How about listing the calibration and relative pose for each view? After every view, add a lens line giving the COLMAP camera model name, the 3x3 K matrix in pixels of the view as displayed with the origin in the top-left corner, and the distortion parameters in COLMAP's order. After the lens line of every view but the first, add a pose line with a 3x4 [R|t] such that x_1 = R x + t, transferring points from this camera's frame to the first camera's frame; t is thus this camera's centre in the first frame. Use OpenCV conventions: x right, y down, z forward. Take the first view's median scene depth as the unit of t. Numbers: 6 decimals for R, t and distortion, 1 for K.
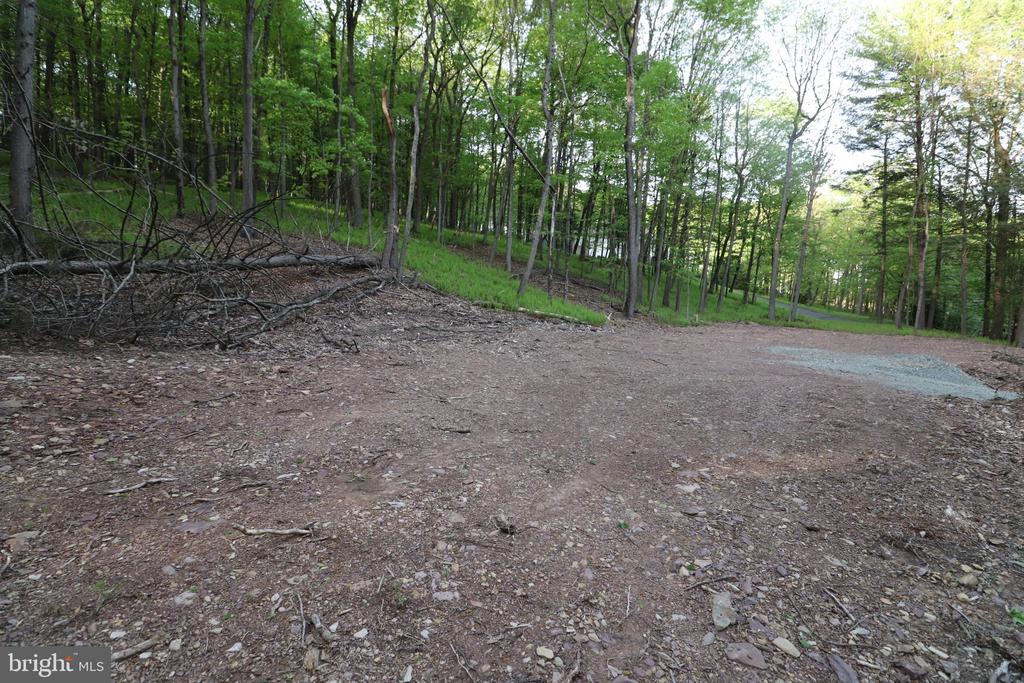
lens RADIAL K [[474.1, 0, 511.2], [0, 474.1, 330.6], [0, 0, 1]] dist [0.000690, -0.012933]
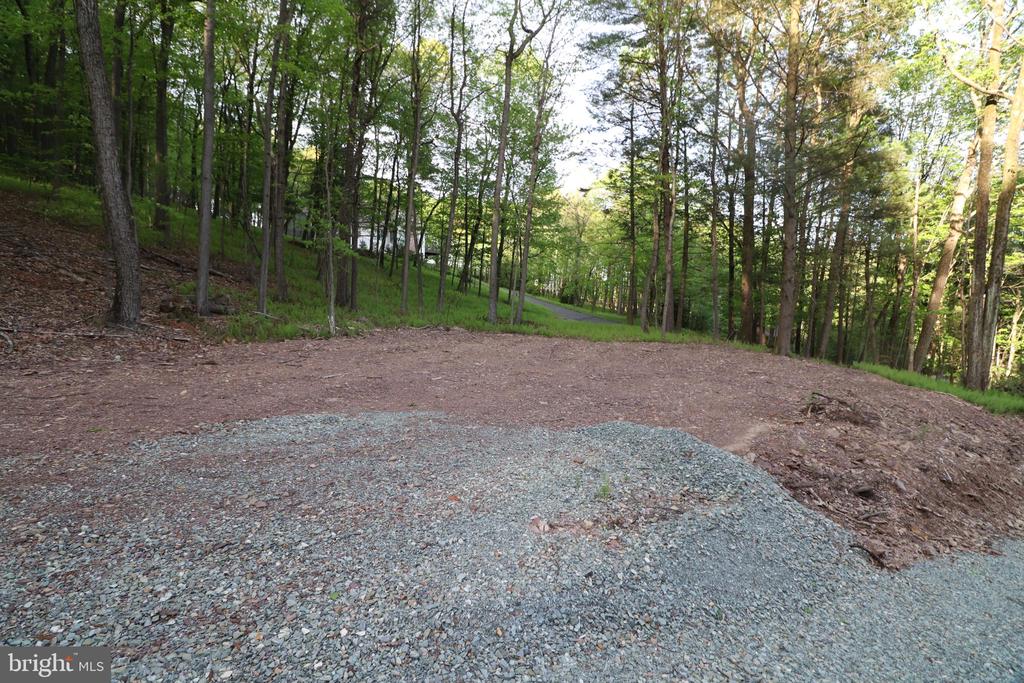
lens RADIAL K [[474.1, 0, 511.2], [0, 474.1, 330.6], [0, 0, 1]] dist [0.000690, -0.012933]
pose [[0.924775, -0.023500, 0.379789, 0.251838], [0.026526, 0.999644, -0.002735, -0.006796], [-0.379590, 0.012603, 0.925069, 0.285931]]
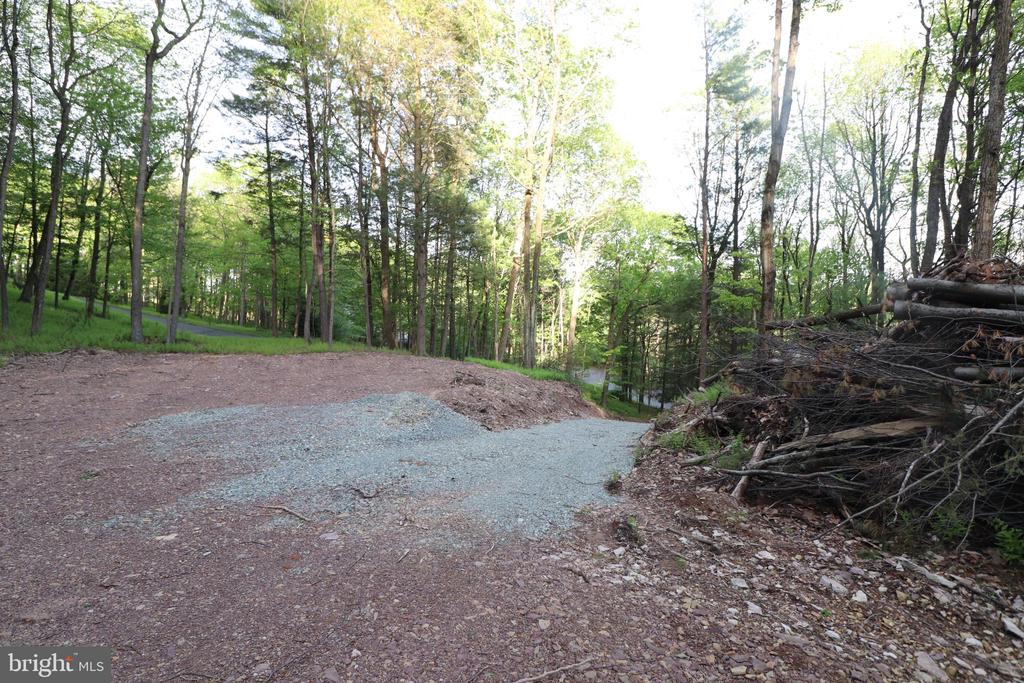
lens RADIAL K [[536.3, 0, 500.0], [0, 536.3, 327.6], [0, 0, 1]] dist [-0.000055, -0.000044]
pose [[0.450041, -0.041409, 0.892047, 0.113279], [0.071226, 0.997406, 0.010366, -0.012861], [-0.890163, 0.058872, 0.451823, 0.213854]]
